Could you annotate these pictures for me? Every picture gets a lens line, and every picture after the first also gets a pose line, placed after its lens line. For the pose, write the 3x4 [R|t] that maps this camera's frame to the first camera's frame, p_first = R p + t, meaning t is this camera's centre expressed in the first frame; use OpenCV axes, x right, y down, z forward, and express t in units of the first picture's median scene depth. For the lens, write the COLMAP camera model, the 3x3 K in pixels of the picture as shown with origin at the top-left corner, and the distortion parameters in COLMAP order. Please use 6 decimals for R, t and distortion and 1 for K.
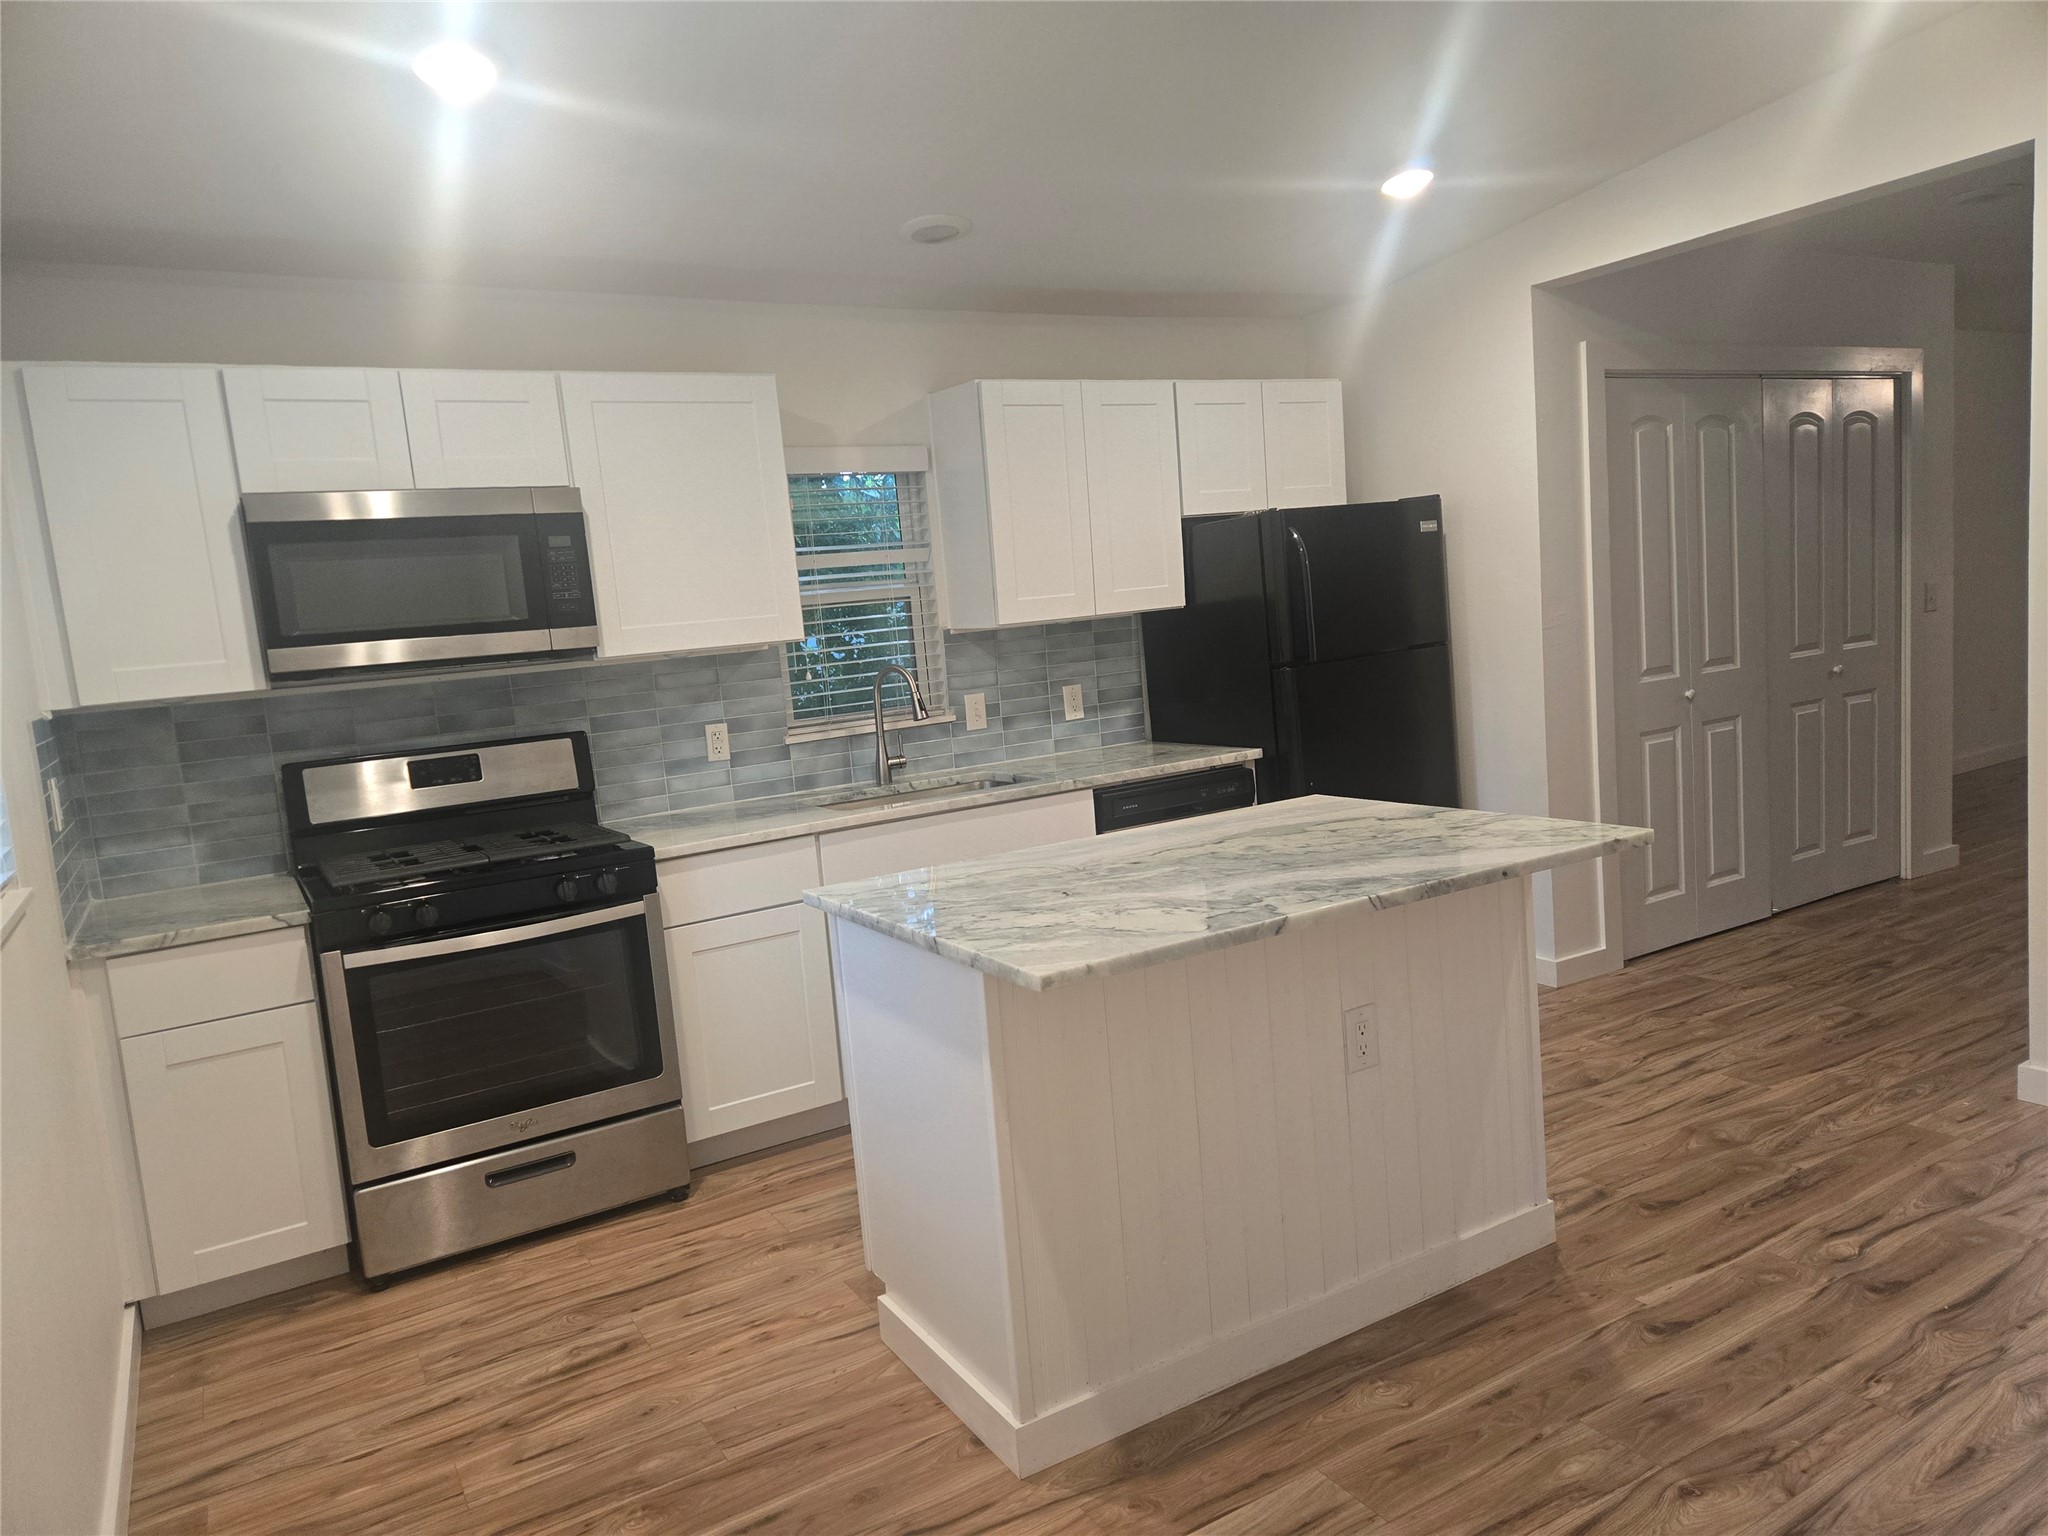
lens RADIAL K [[1364.1, 0, 1021.7], [0, 1364.1, 755.3], [0, 0, 1]] dist [0.062891, -0.060662]
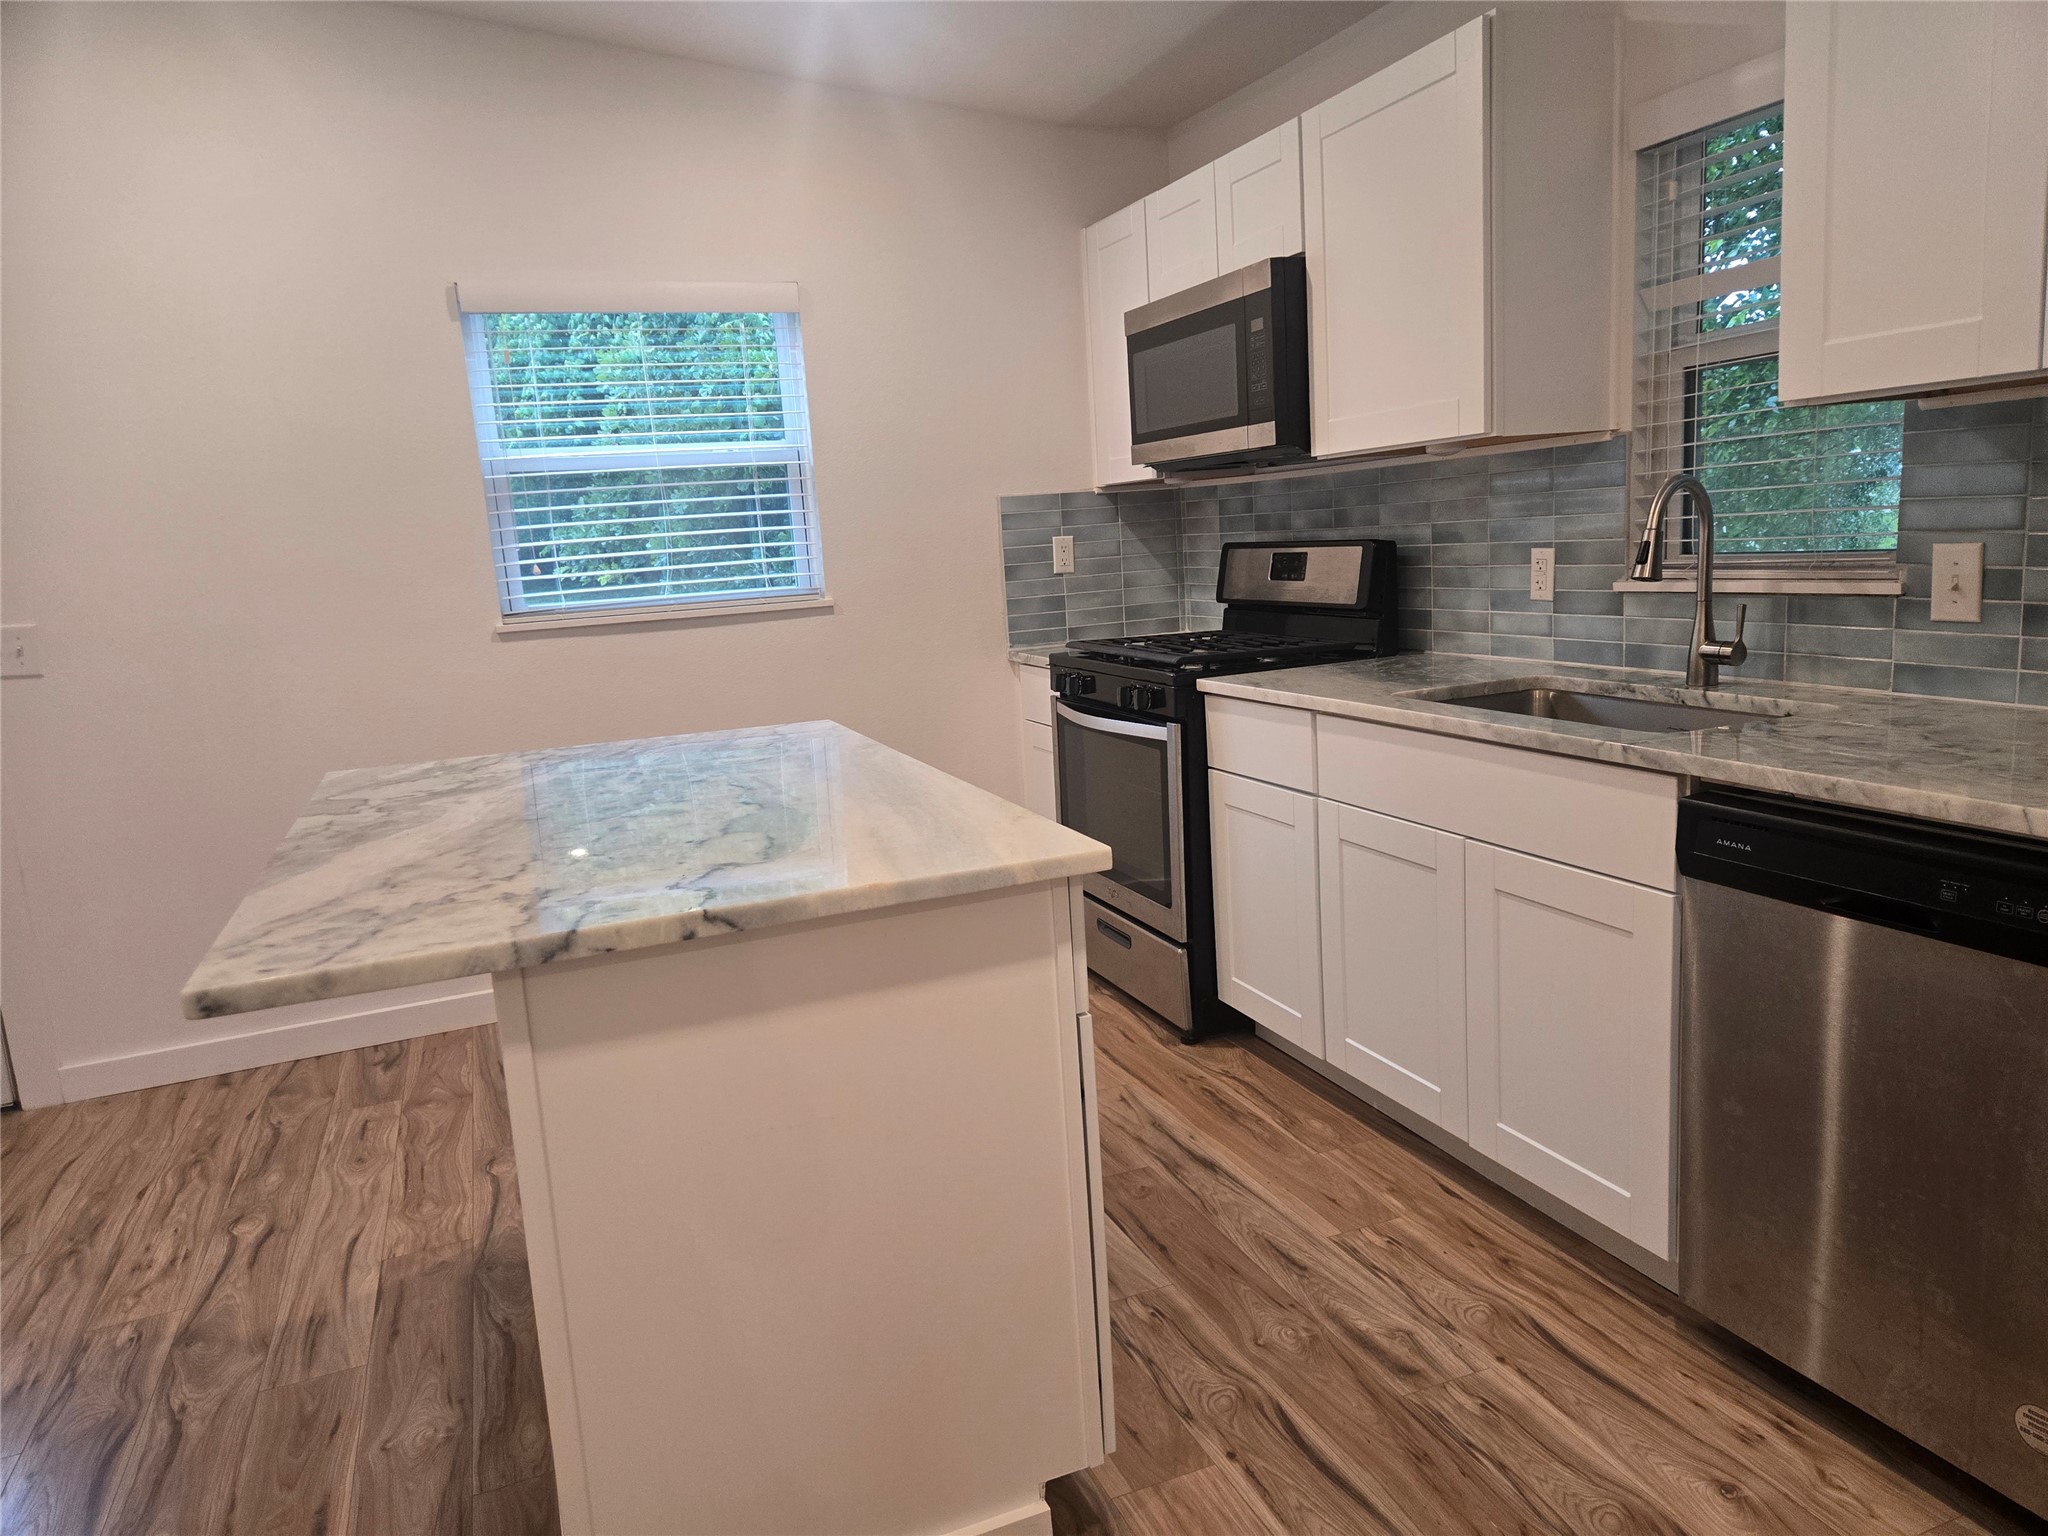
lens RADIAL K [[1364.1, 0, 1021.7], [0, 1364.1, 755.3], [0, 0, 1]] dist [0.062891, -0.060662]
pose [[-0.141720, 0.255572, -0.956346, 0.530830], [-0.033969, 0.964273, 0.262724, -0.098531], [0.989324, 0.069719, -0.127975, 0.839313]]
